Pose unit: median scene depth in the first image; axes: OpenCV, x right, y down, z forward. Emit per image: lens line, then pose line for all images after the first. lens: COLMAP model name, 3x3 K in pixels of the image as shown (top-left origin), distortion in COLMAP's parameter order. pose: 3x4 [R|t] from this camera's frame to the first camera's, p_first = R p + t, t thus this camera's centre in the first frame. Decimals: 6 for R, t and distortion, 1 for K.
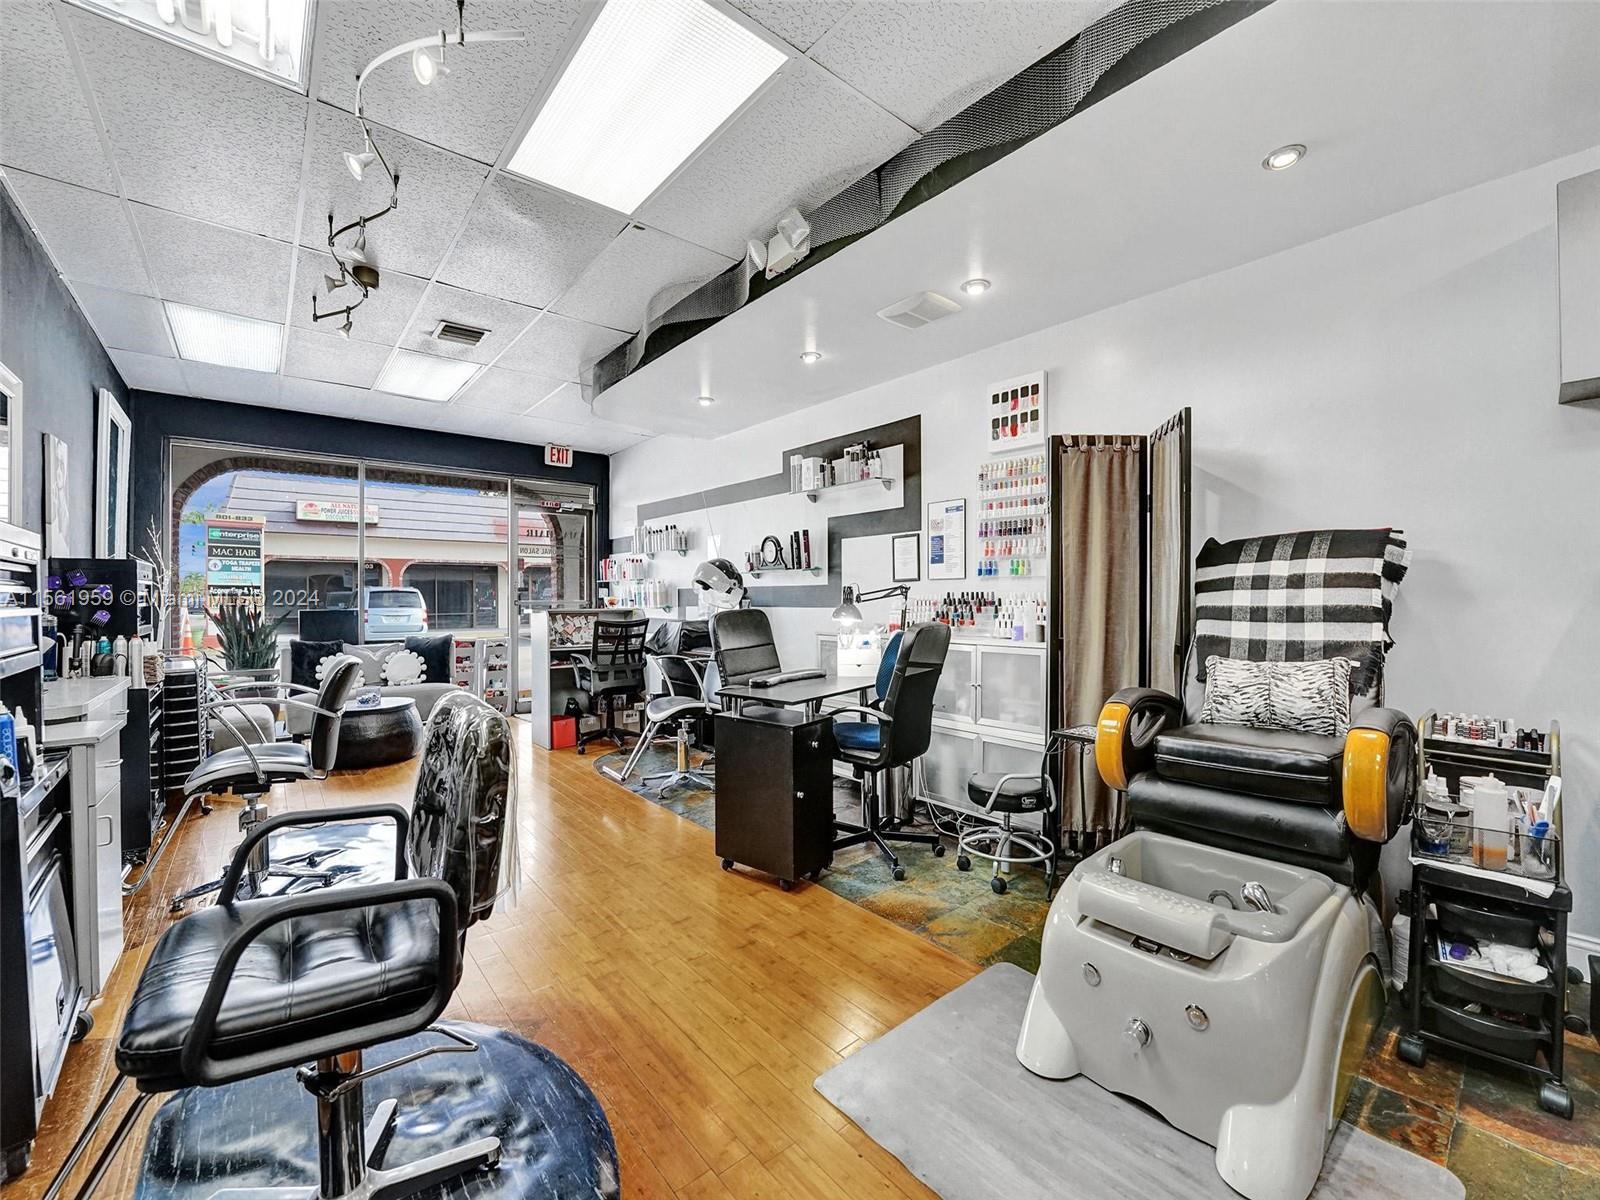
lens RADIAL K [[647.4, 0, 791.0], [0, 647.4, 601.2], [0, 0, 1]] dist [-0.023120, 0.000445]
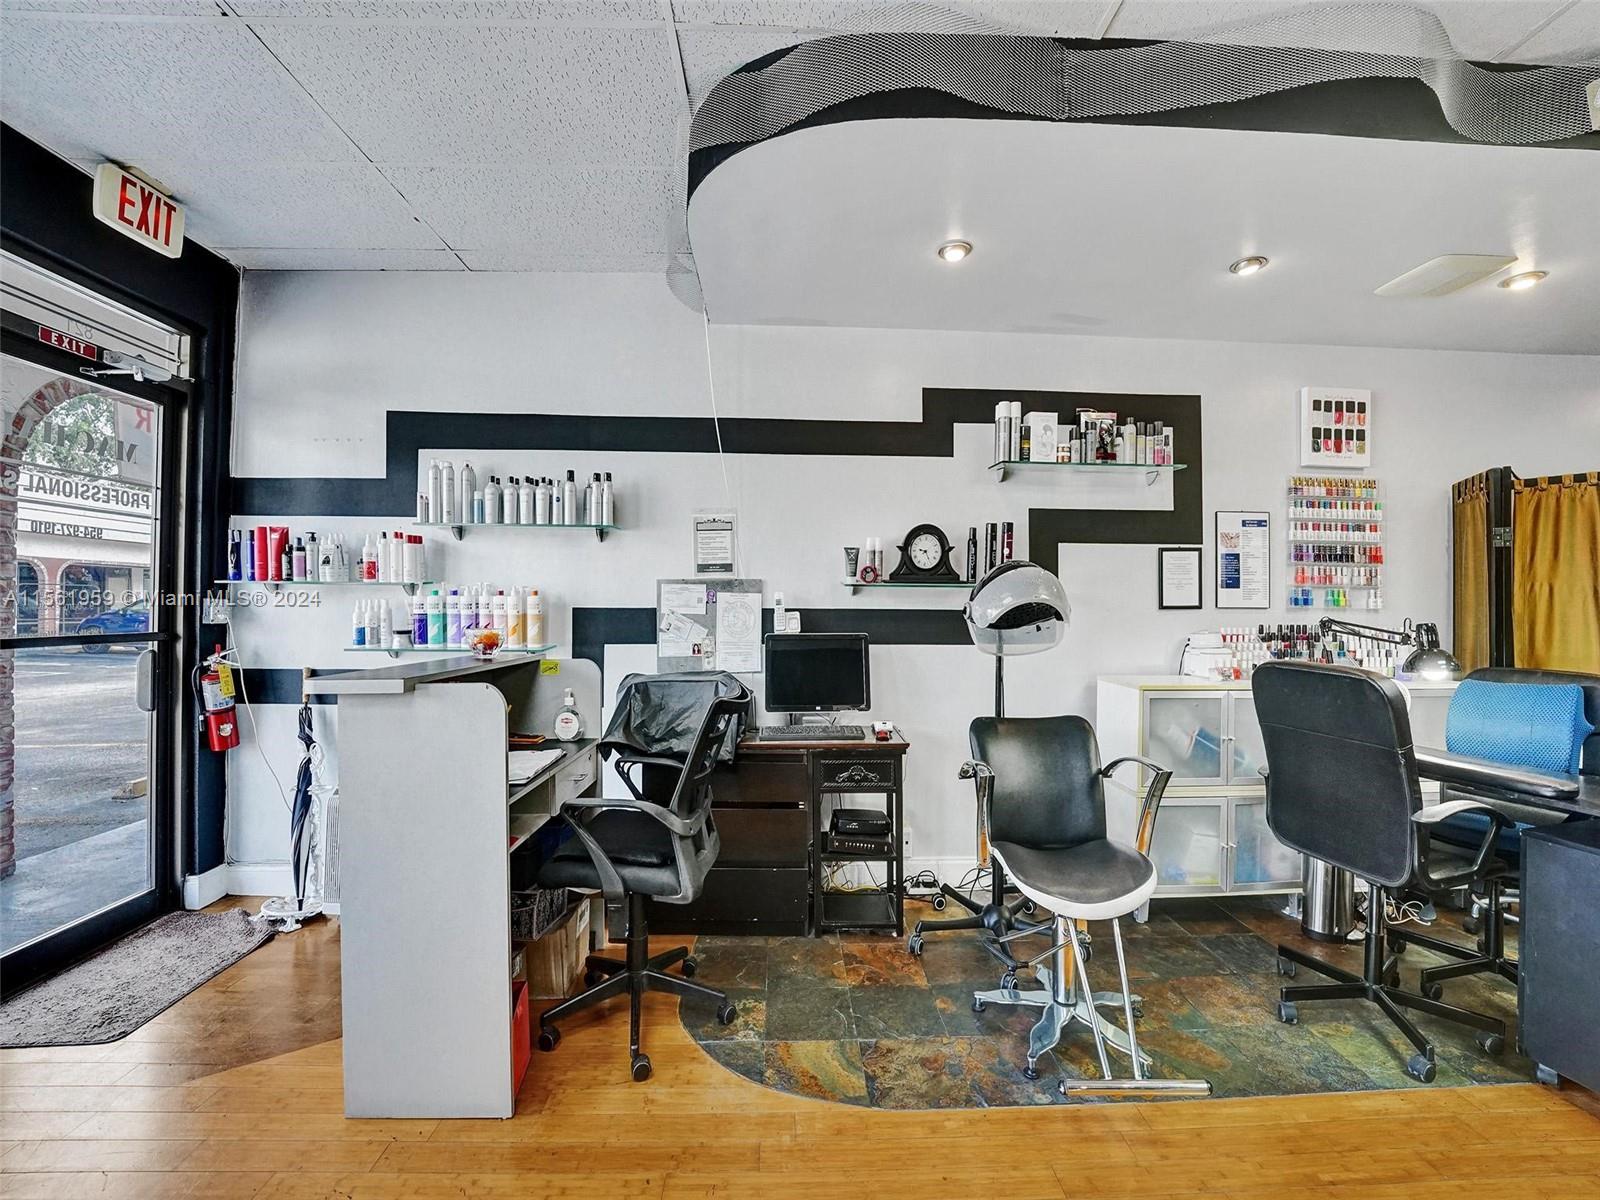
lens RADIAL K [[660.6, 0, 800.0], [0, 660.6, 600.0], [0, 0, 1]] dist [-0.024595, 0.000131]
pose [[0.609489, 0.020303, 0.792535, -0.612548], [-0.003226, 0.999727, -0.023130, -0.019667], [-0.792788, 0.011541, 0.609388, 0.775344]]
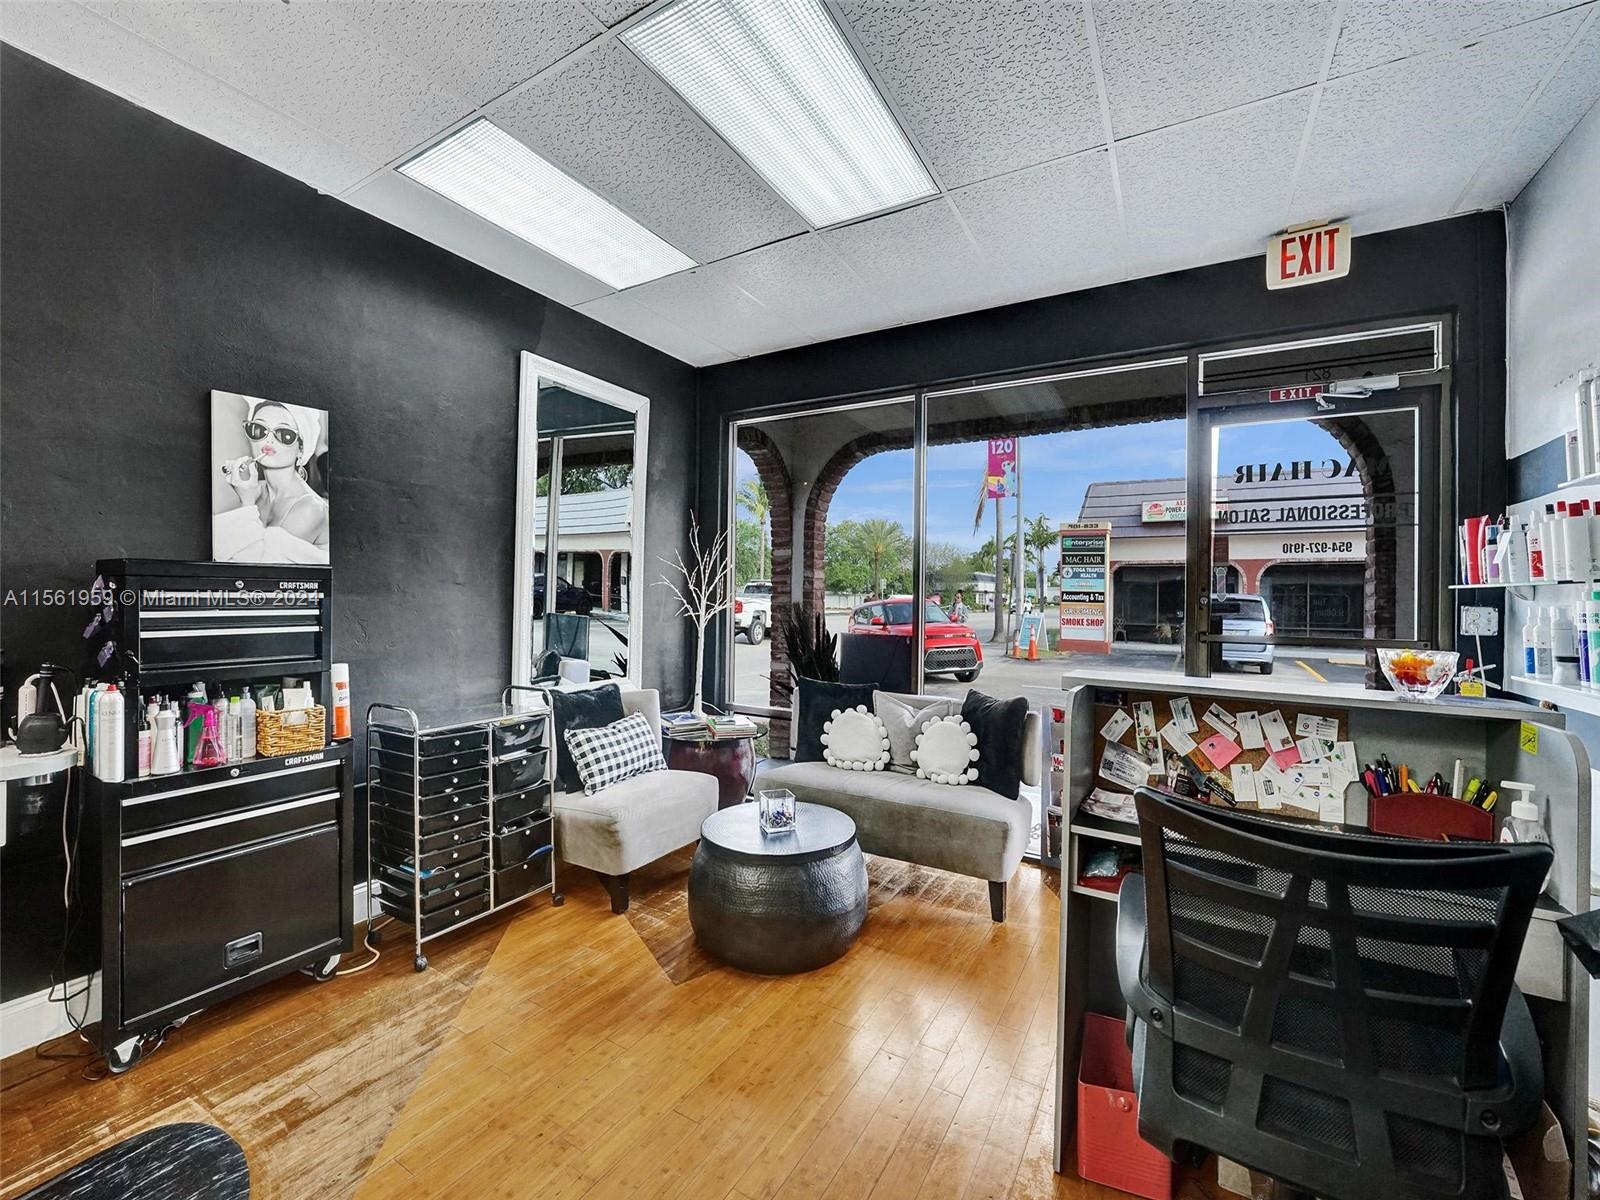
lens RADIAL K [[652.5, 0, 803.0], [0, 652.5, 595.6], [0, 0, 1]] dist [-0.026131, 0.000040]
pose [[0.340584, 0.006102, -0.940194, -0.161517], [-0.022118, 0.999754, -0.001524, -0.029183], [0.939954, 0.021314, 0.340635, 0.893417]]
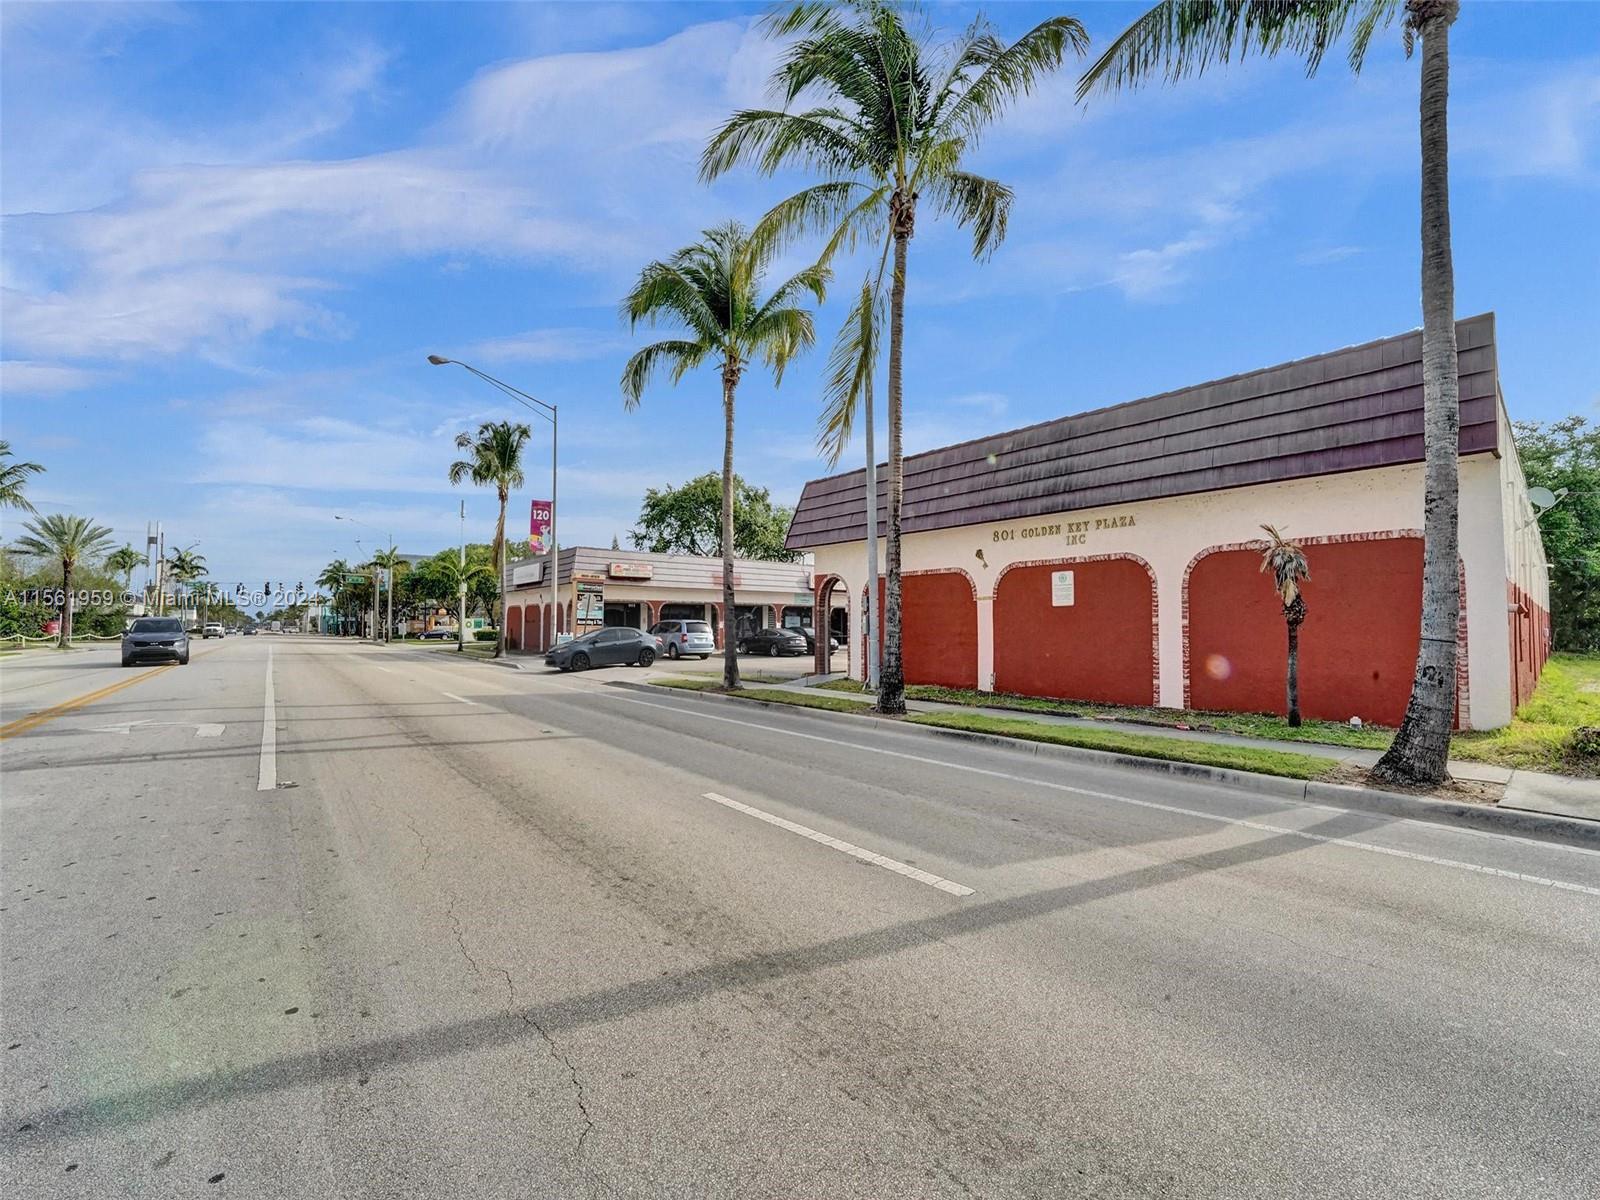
lens RADIAL K [[647.4, 0, 791.0], [0, 647.4, 601.2], [0, 0, 1]] dist [-0.023120, 0.000445]
pose [[0.999990, -0.004332, -0.000510, -1.543799], [0.004300, 0.998675, -0.051289, 0.067419], [0.000732, 0.051286, 0.998684, -2.530809]]
